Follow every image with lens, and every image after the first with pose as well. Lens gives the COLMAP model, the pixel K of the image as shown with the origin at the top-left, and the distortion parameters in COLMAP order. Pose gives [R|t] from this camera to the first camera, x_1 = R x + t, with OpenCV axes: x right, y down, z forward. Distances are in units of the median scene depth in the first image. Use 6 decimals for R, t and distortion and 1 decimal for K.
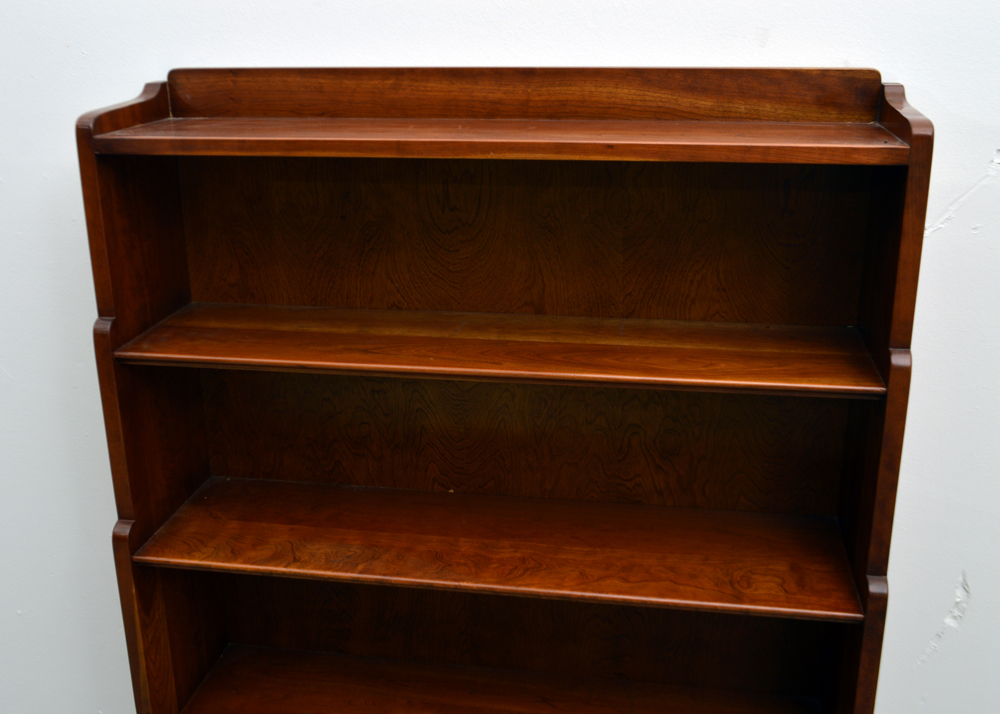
lens RADIAL K [[1069.8, 0, 495.1], [0, 1069.8, 360.2], [0, 0, 1]] dist [-0.022297, 0.000000]
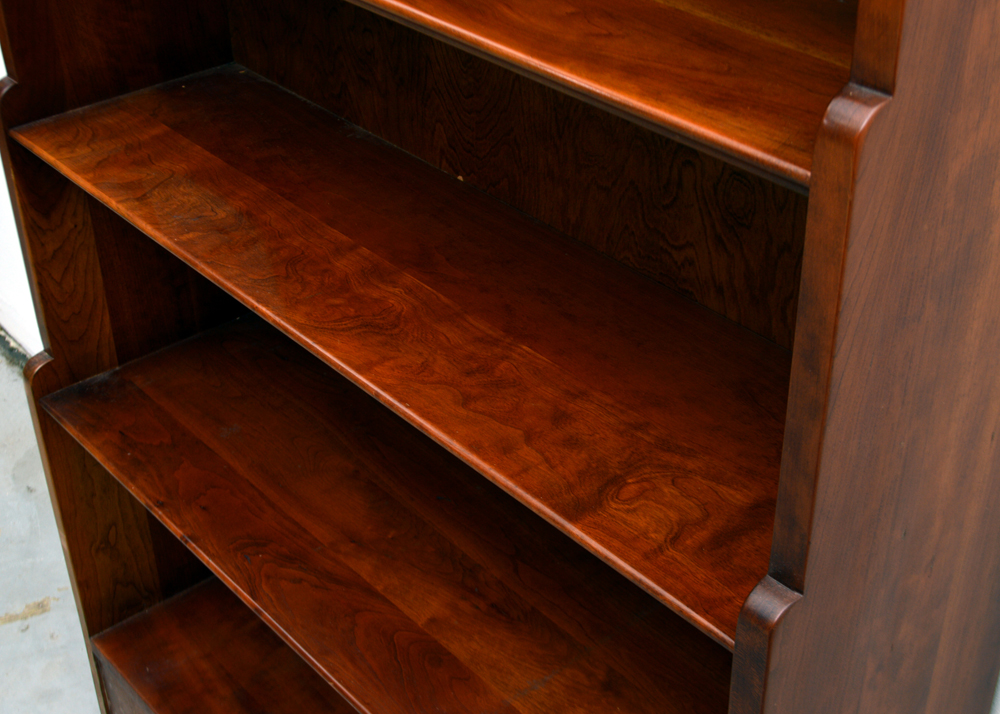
lens RADIAL K [[1469.7, 0, 497.5], [0, 1469.7, 359.8], [0, 0, 1]] dist [-0.015073, 0.000000]
pose [[0.761340, 0.348407, -0.546785, 0.464453], [-0.196948, 0.927772, 0.316938, -0.048109], [0.617716, -0.133609, 0.774968, 0.369478]]
